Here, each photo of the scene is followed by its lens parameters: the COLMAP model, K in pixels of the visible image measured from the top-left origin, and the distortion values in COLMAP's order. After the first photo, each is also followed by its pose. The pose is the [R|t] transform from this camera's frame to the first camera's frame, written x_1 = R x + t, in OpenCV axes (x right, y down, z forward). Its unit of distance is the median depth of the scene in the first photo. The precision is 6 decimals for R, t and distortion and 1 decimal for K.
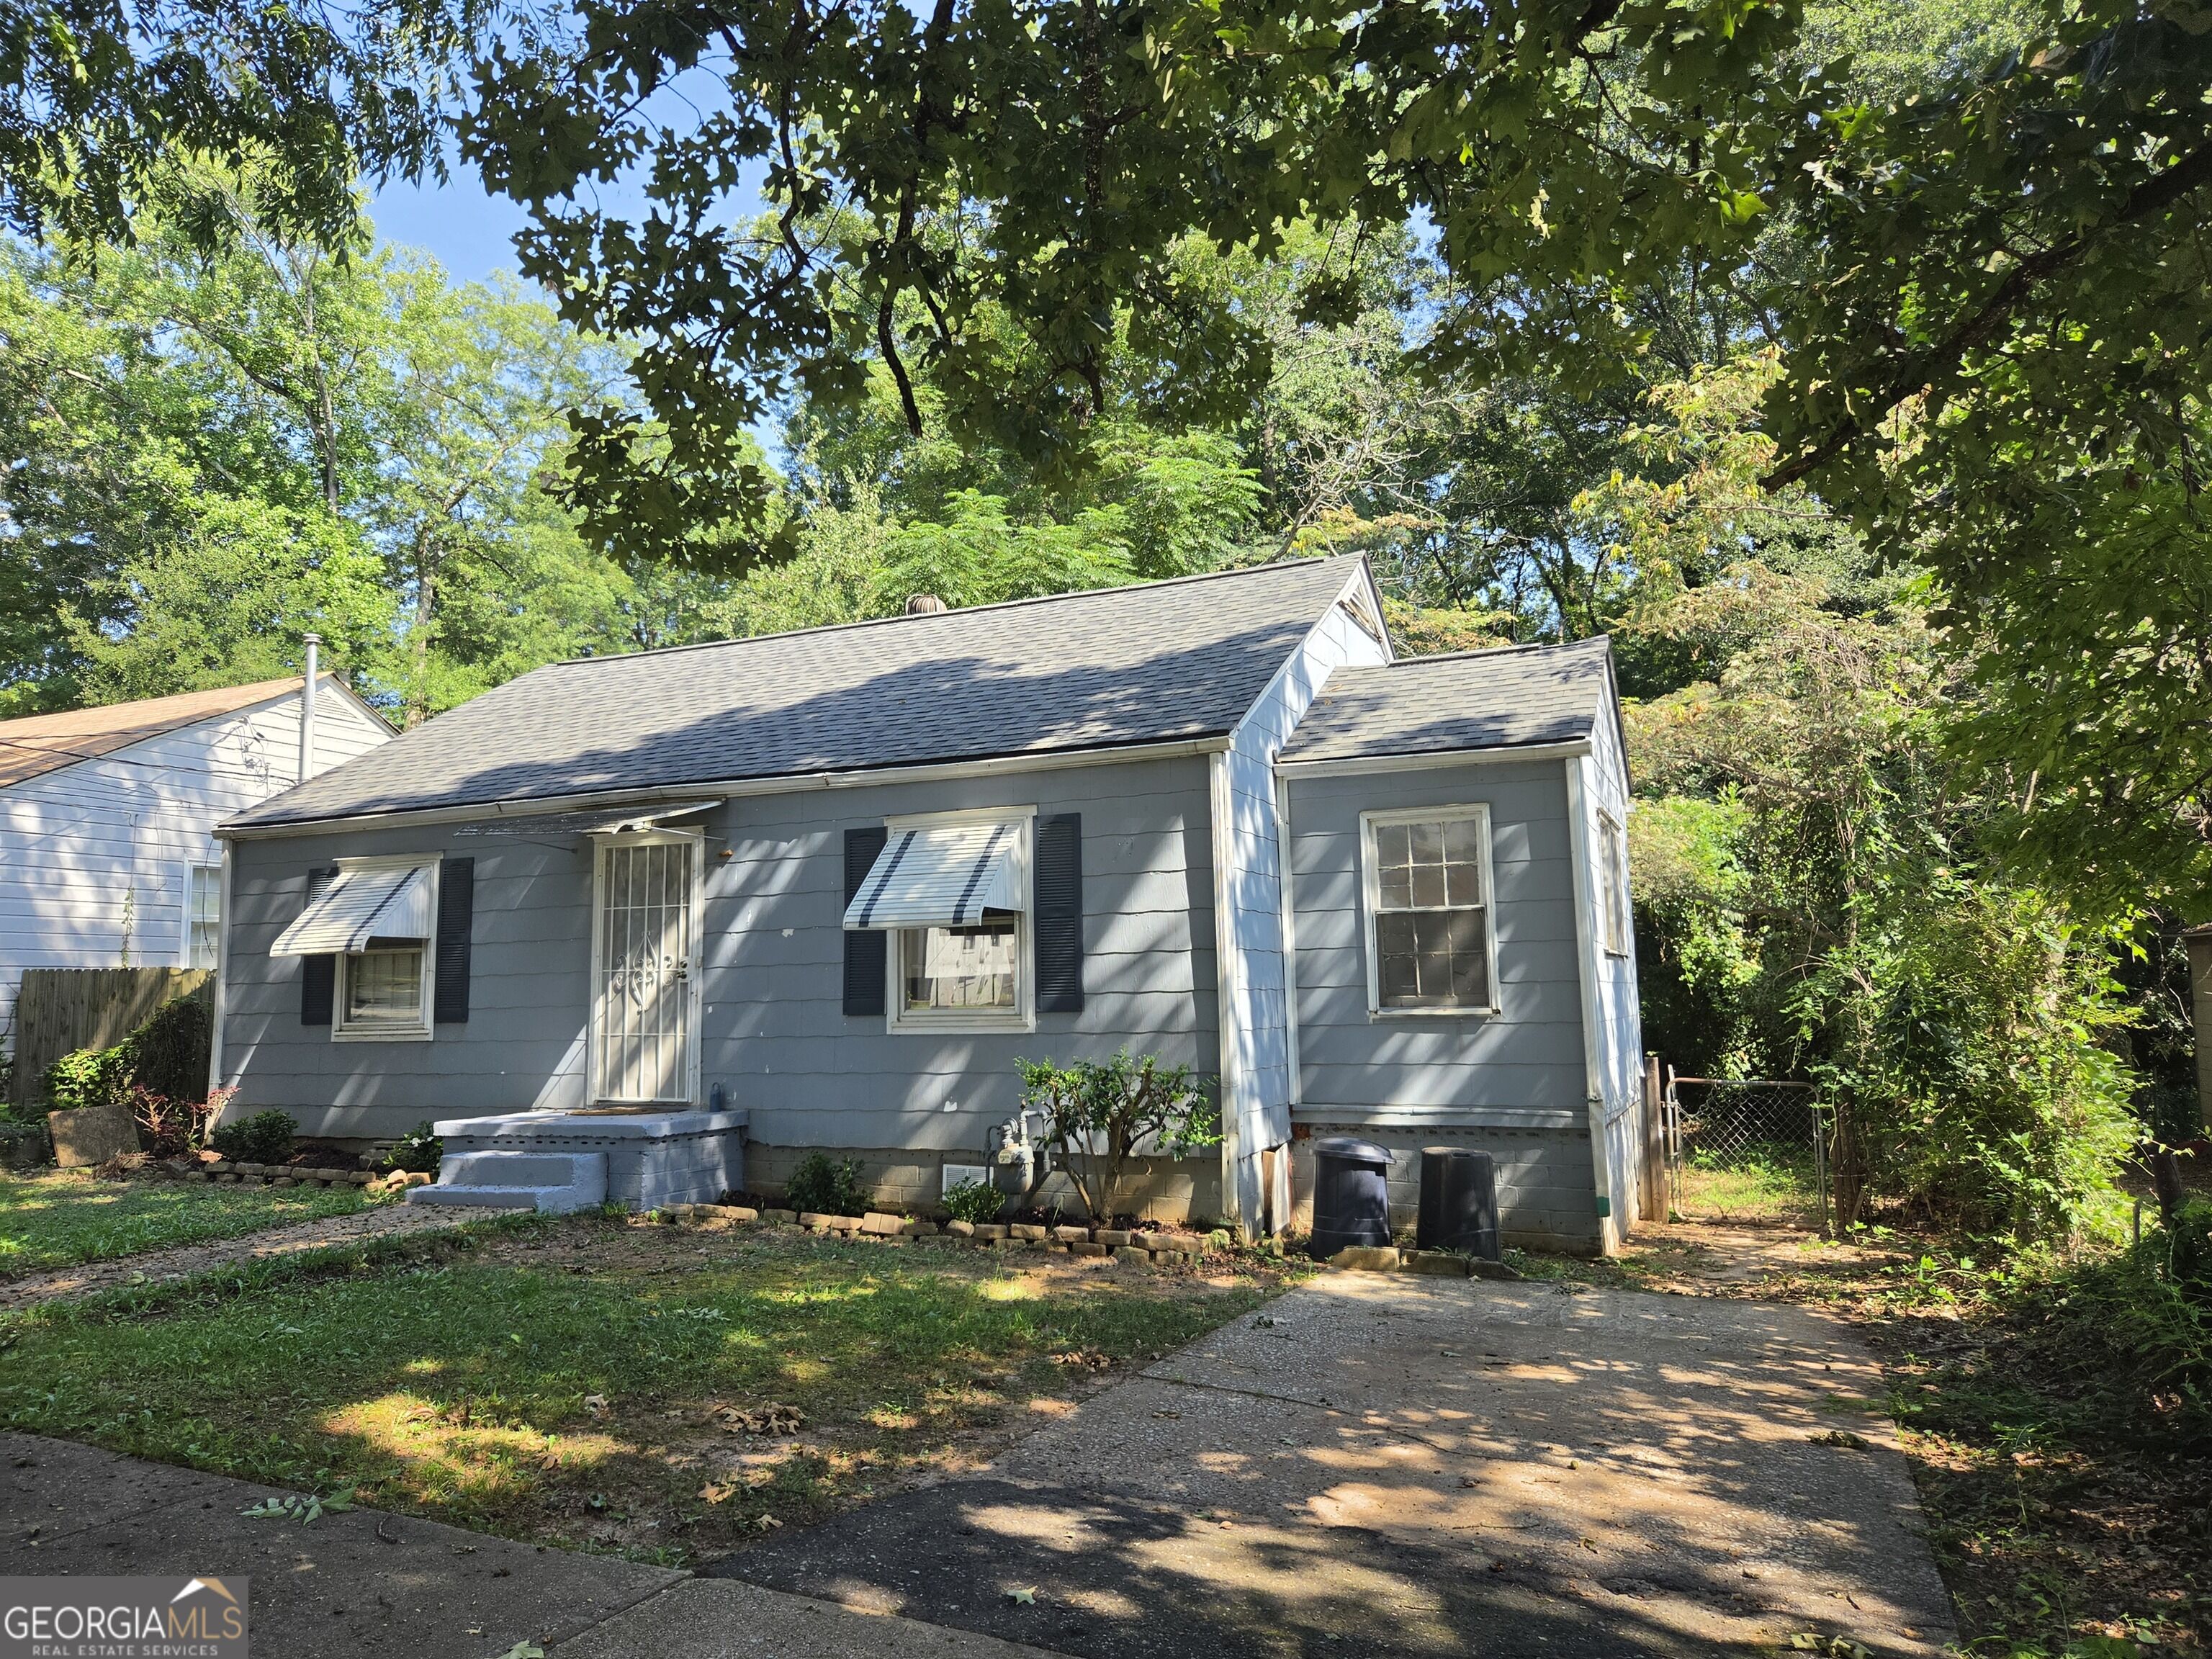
lens RADIAL K [[1498.1, 0, 1084.8], [0, 1498.1, 815.8], [0, 0, 1]] dist [0.047556, -0.026000]
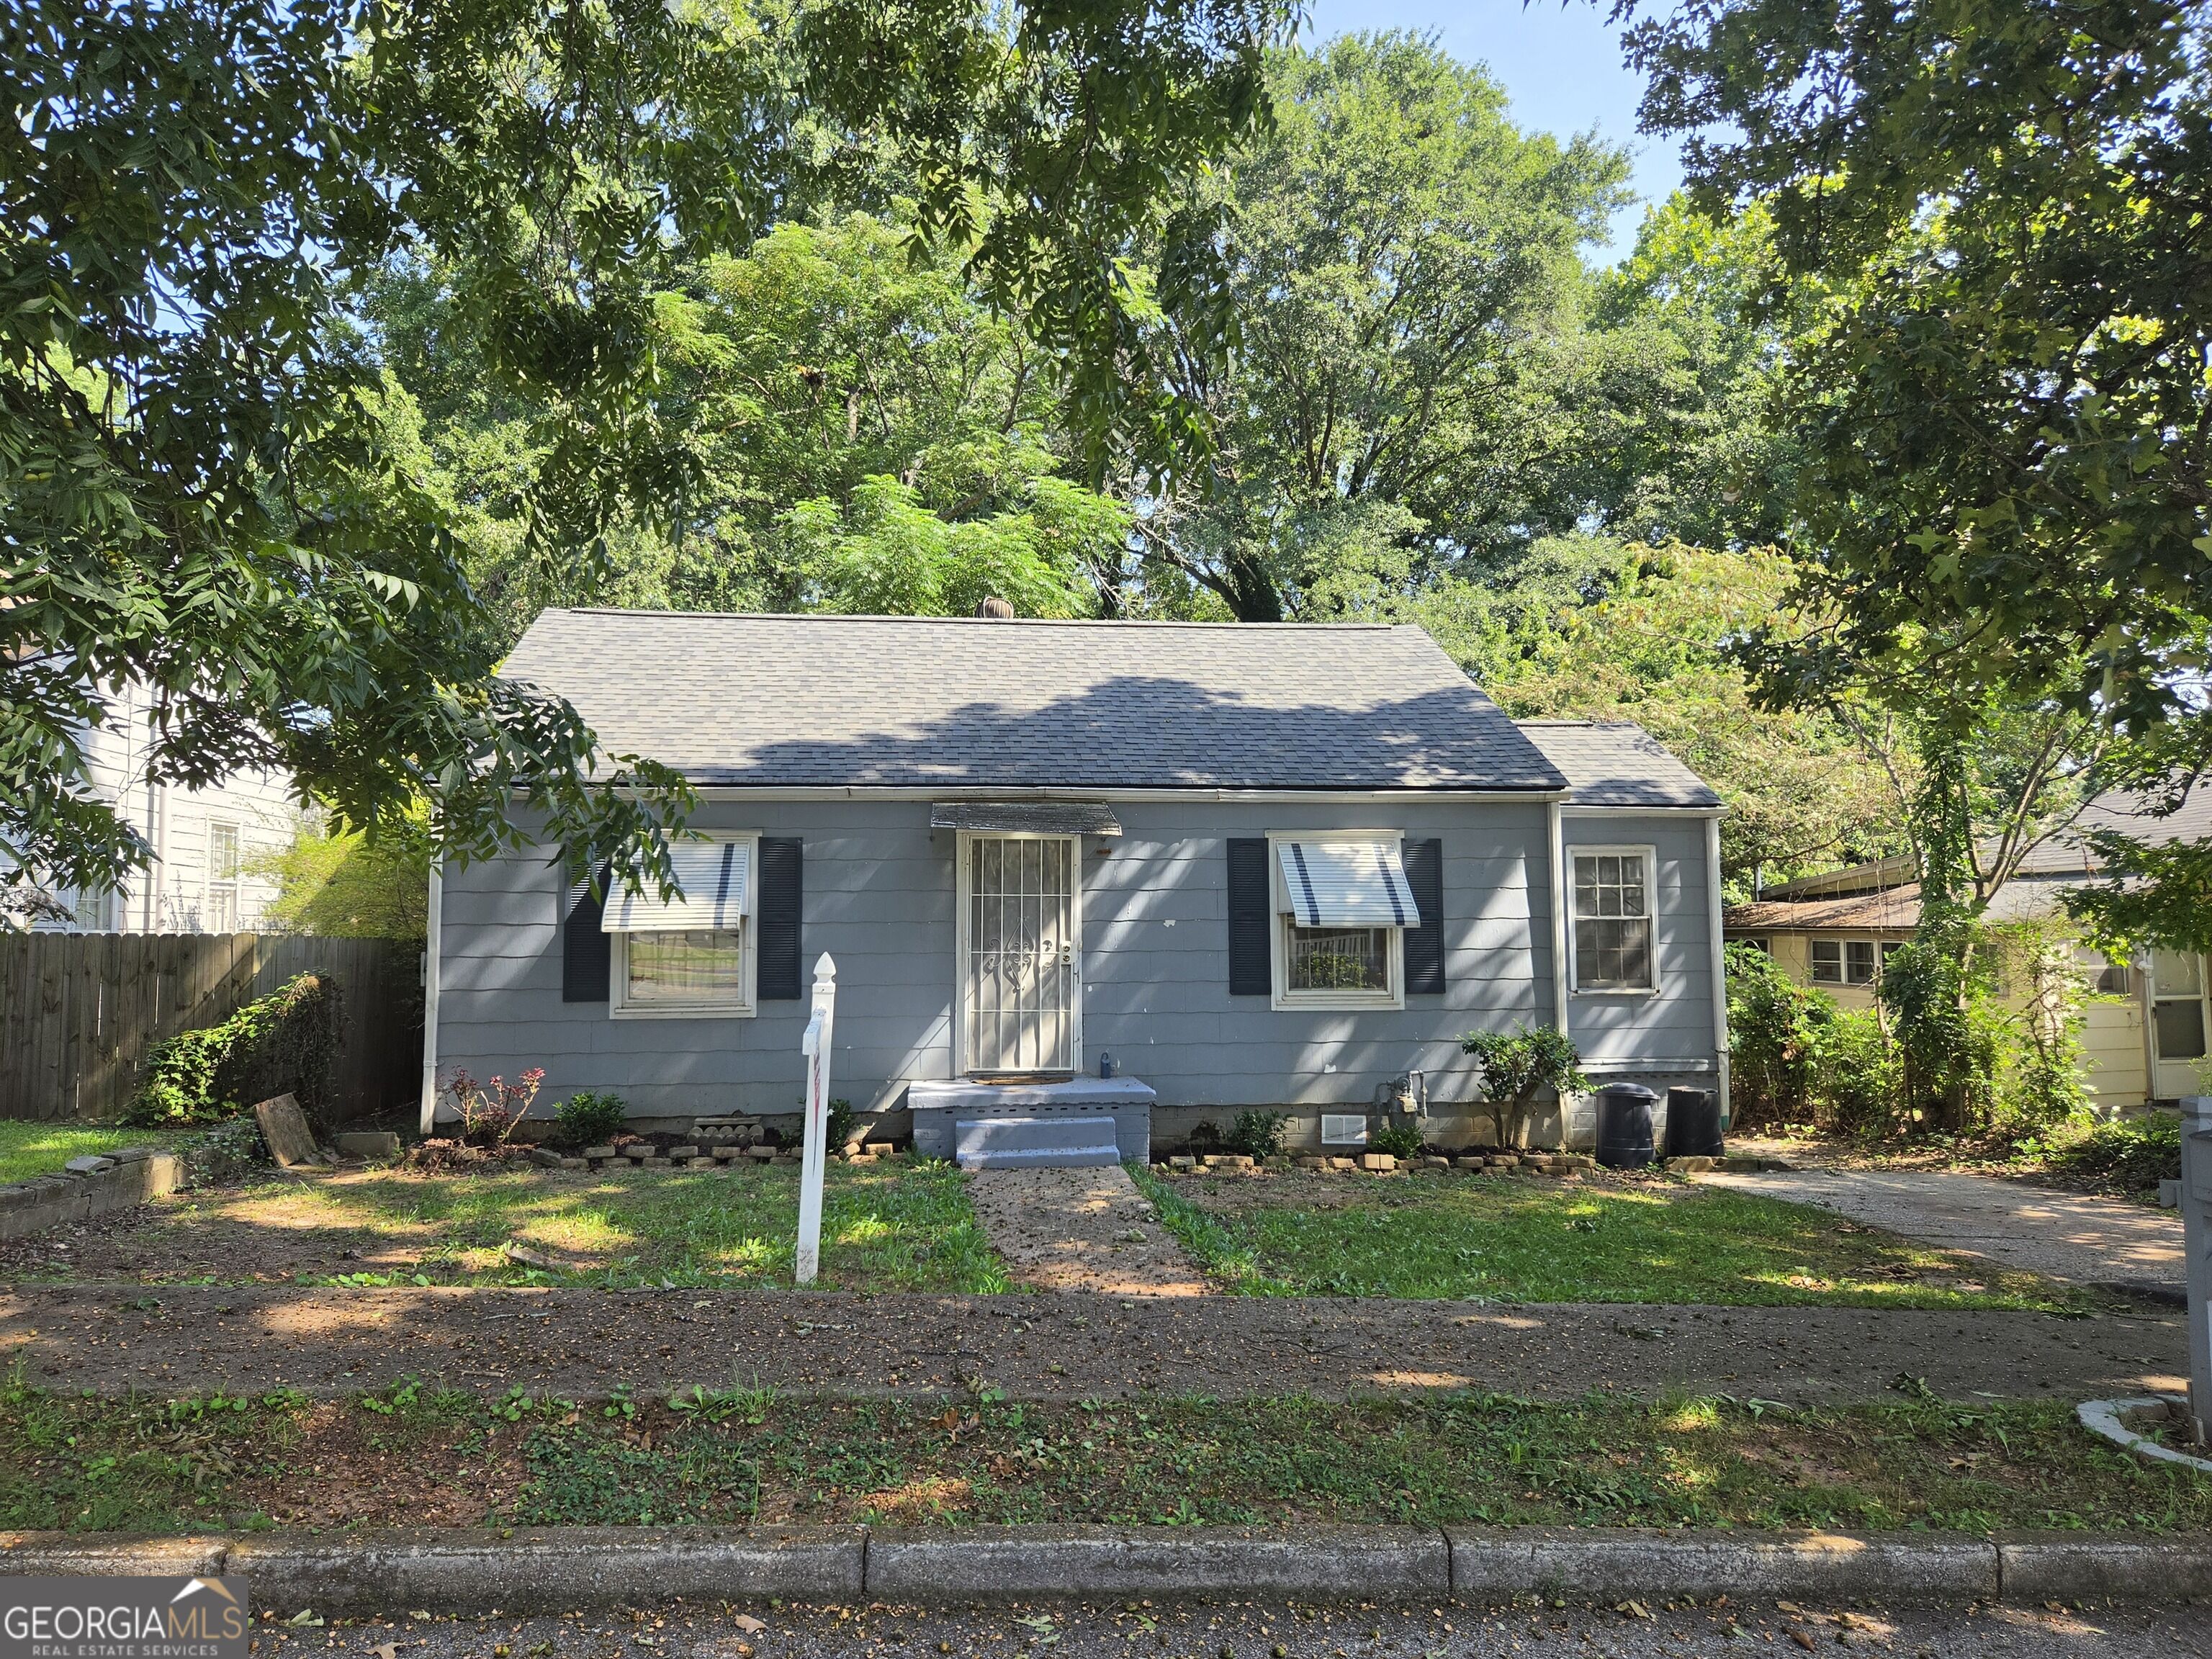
lens RADIAL K [[1498.1, 0, 1102.4], [0, 1498.1, 844.8], [0, 0, 1]] dist [0.047556, -0.026000]
pose [[0.862844, 0.046280, 0.503347, -0.864497], [-0.071921, 0.996909, 0.031628, -0.016130], [-0.500328, -0.063492, 0.863505, 0.032665]]
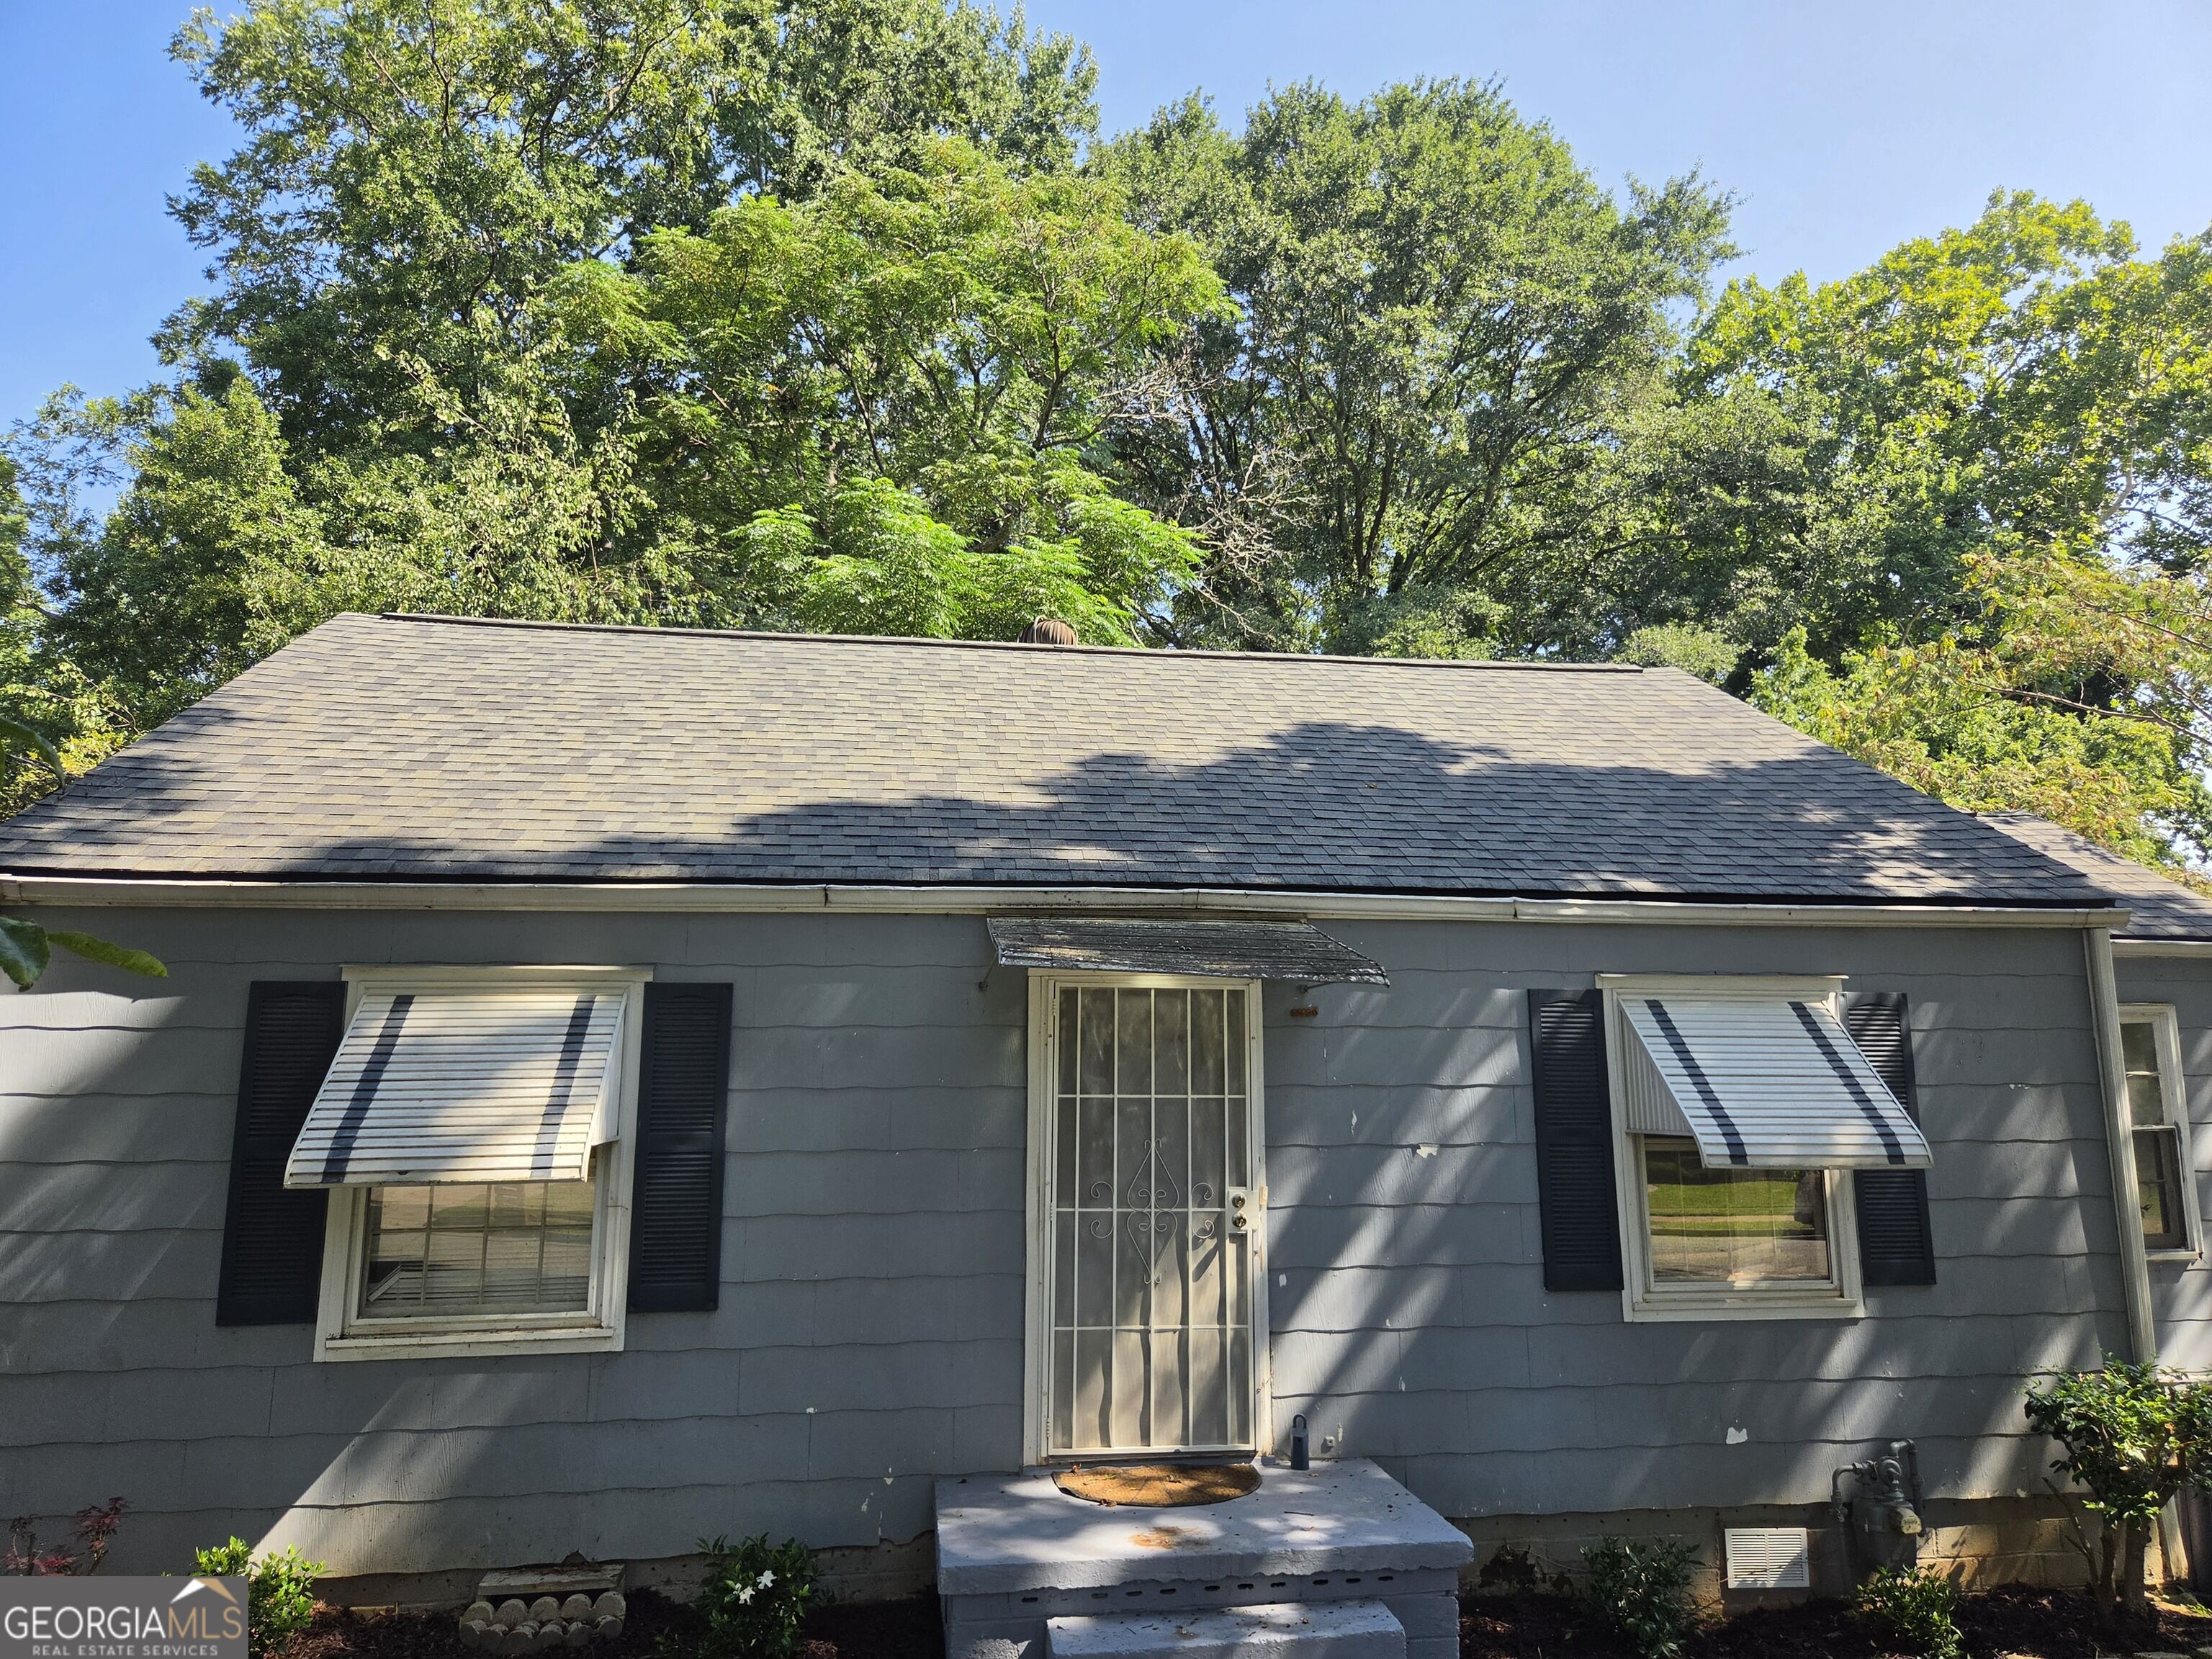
lens RADIAL K [[1498.1, 0, 1127.7], [0, 1498.1, 827.2], [0, 0, 1]] dist [0.047556, -0.026000]
pose [[0.842423, 0.106524, 0.528182, -0.668161], [-0.078788, 0.994079, -0.074822, 0.002311], [-0.533025, 0.021418, 0.845828, 0.566589]]
